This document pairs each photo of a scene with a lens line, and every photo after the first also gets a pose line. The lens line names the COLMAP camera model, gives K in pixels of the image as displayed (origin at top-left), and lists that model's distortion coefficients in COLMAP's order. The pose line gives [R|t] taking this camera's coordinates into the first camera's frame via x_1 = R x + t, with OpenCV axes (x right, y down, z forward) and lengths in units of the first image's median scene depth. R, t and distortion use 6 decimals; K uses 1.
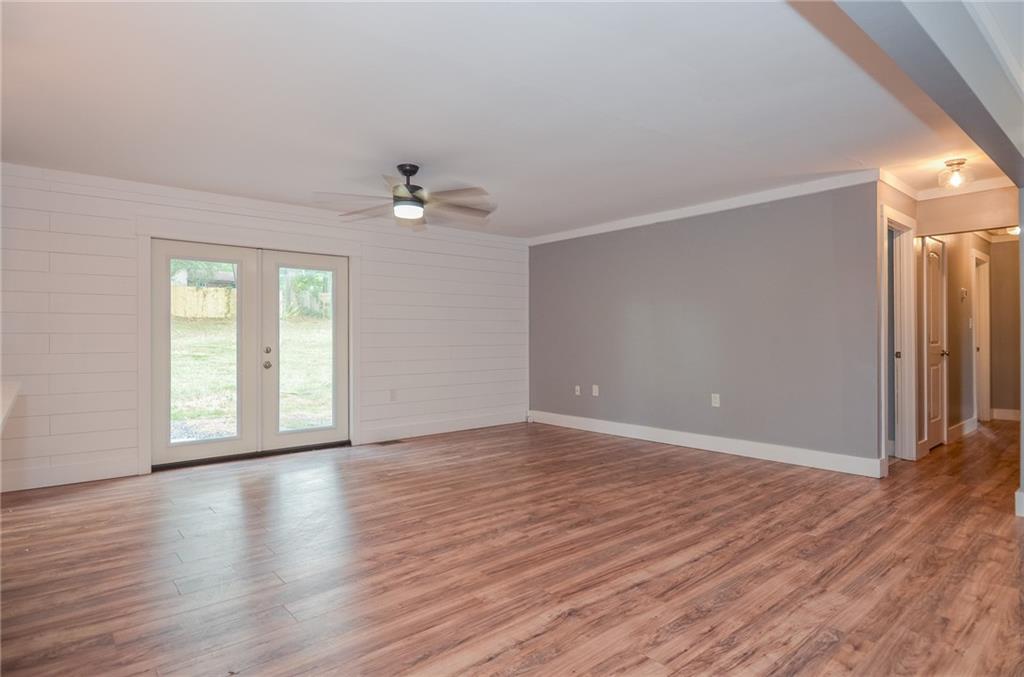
lens RADIAL K [[552.5, 0, 512.0], [0, 552.5, 338.5], [0, 0, 1]] dist [0.020125, -0.035448]
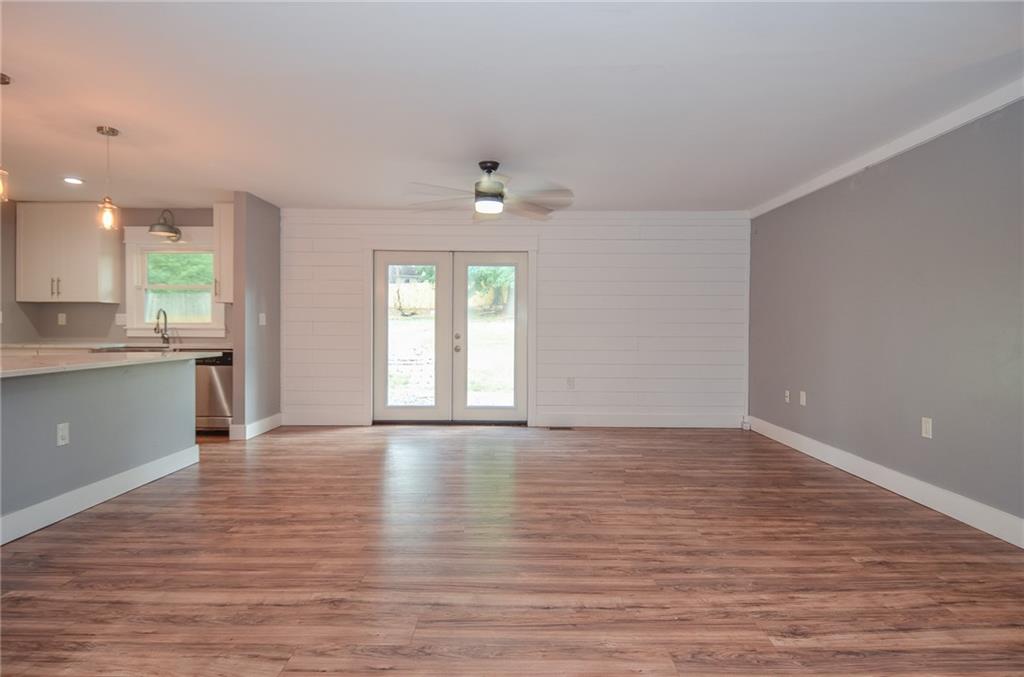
lens RADIAL K [[547.1, 0, 519.5], [0, 547.1, 339.0], [0, 0, 1]] dist [0.023066, -0.030211]
pose [[0.764382, 0.026296, -0.644228, 0.617211], [-0.012625, 0.999587, 0.025821, -0.007192], [0.644640, -0.011603, 0.764398, 0.284287]]
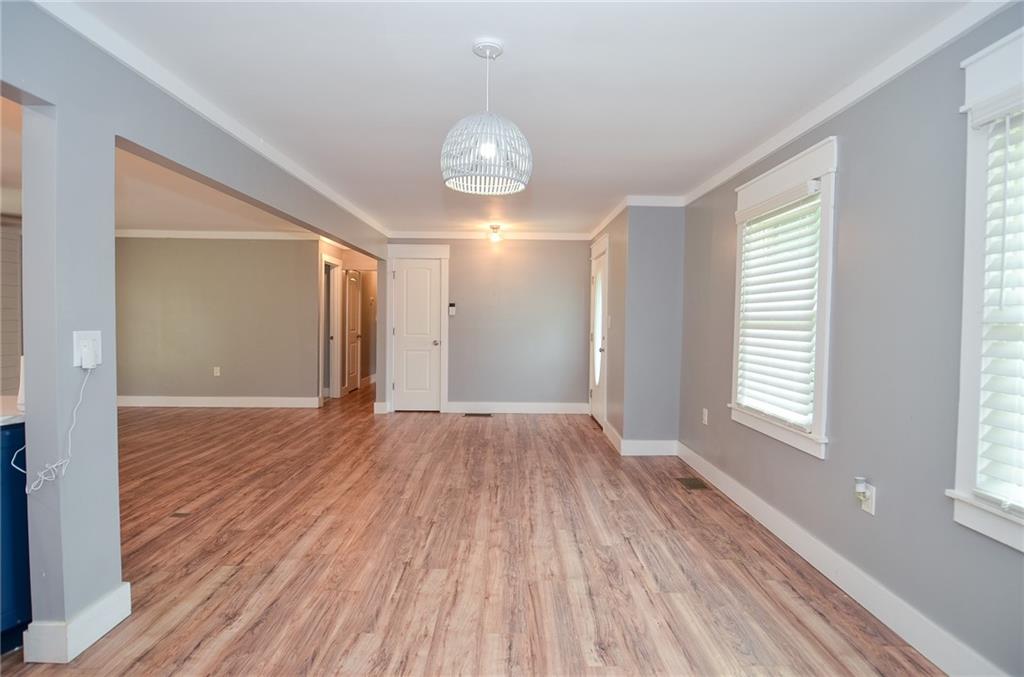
lens RADIAL K [[536.8, 0, 523.4], [0, 536.8, 334.0], [0, 0, 1]] dist [0.022626, -0.031681]
pose [[0.622035, -0.008231, 0.782947, -0.336168], [-0.014254, 0.999660, 0.021835, -0.038543], [-0.782860, -0.024742, 0.621706, -0.707117]]
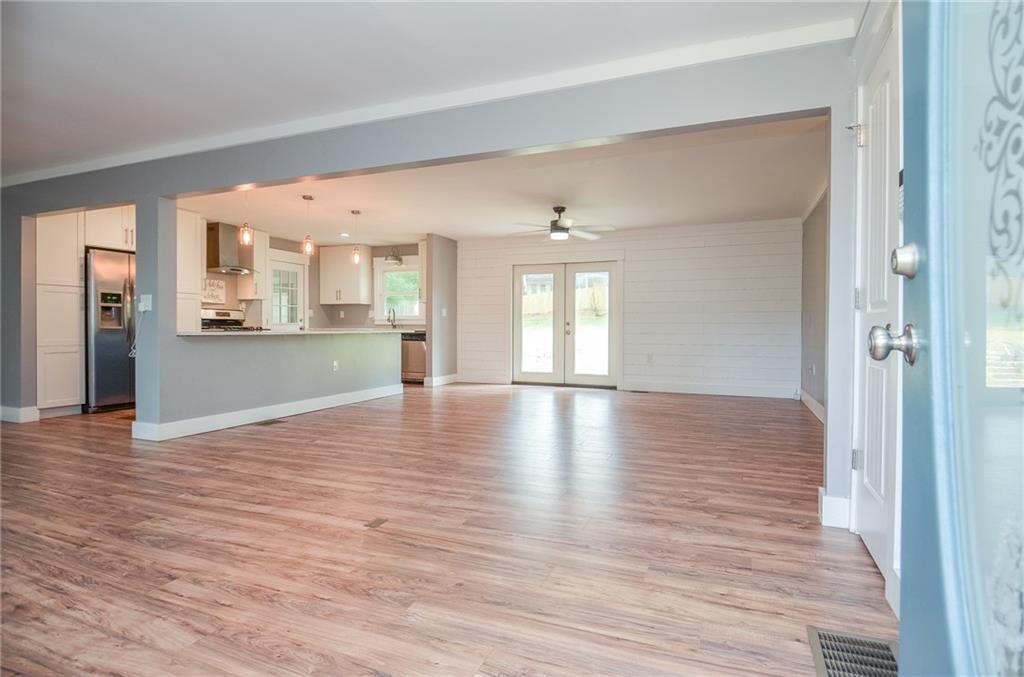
lens RADIAL K [[521.2, 0, 526.1], [0, 521.2, 339.2], [0, 0, 1]] dist [0.052168, -0.067994]
pose [[0.472919, 0.028913, -0.880631, 1.310233], [-0.007943, 0.999561, 0.028552, 0.036561], [0.881070, -0.006508, 0.472941, 0.219505]]
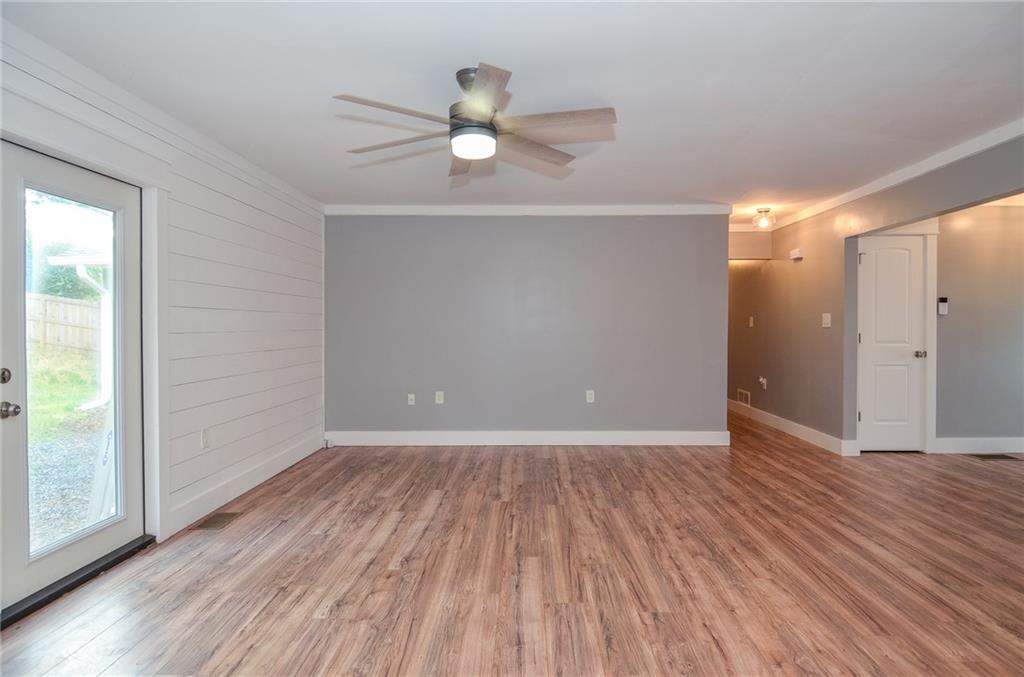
lens RADIAL K [[541.3, 0, 513.6], [0, 541.3, 335.7], [0, 0, 1]] dist [0.004014, -0.020374]
pose [[0.663730, -0.007032, 0.747939, -0.727168], [-0.000878, 0.999948, 0.010181, -0.019143], [-0.747971, -0.007414, 0.663689, 0.644899]]
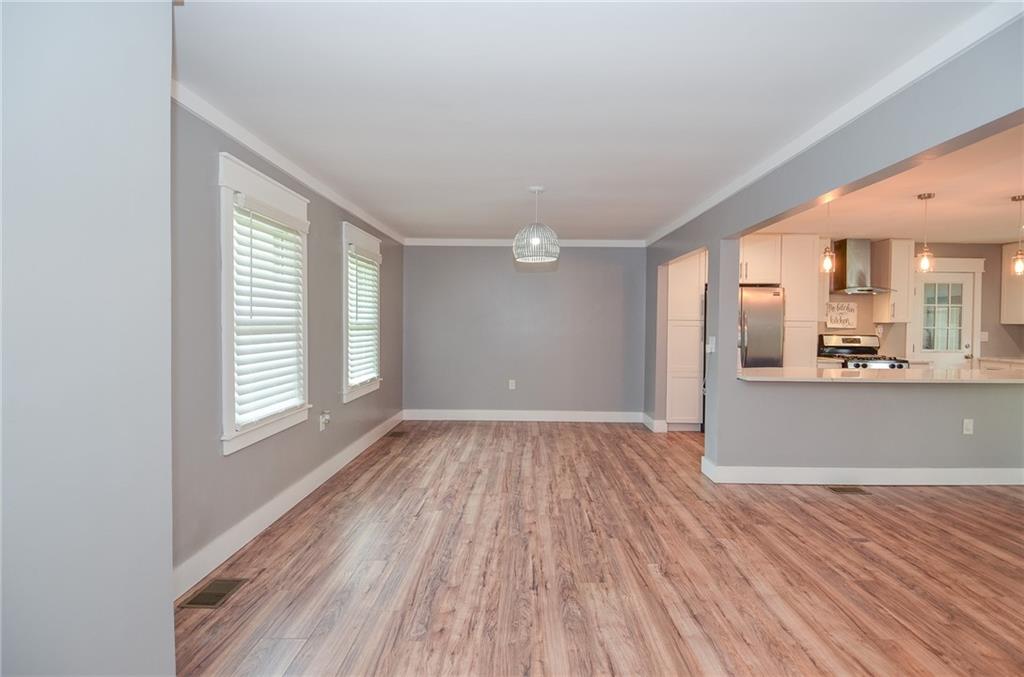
lens RADIAL K [[536.8, 0, 523.4], [0, 536.8, 334.0], [0, 0, 1]] dist [0.022626, -0.031681]
pose [[-0.646966, 0.015273, -0.762365, 1.088173], [-0.006599, 0.999650, 0.025627, -0.058946], [0.762490, 0.021611, -0.646639, 0.497118]]
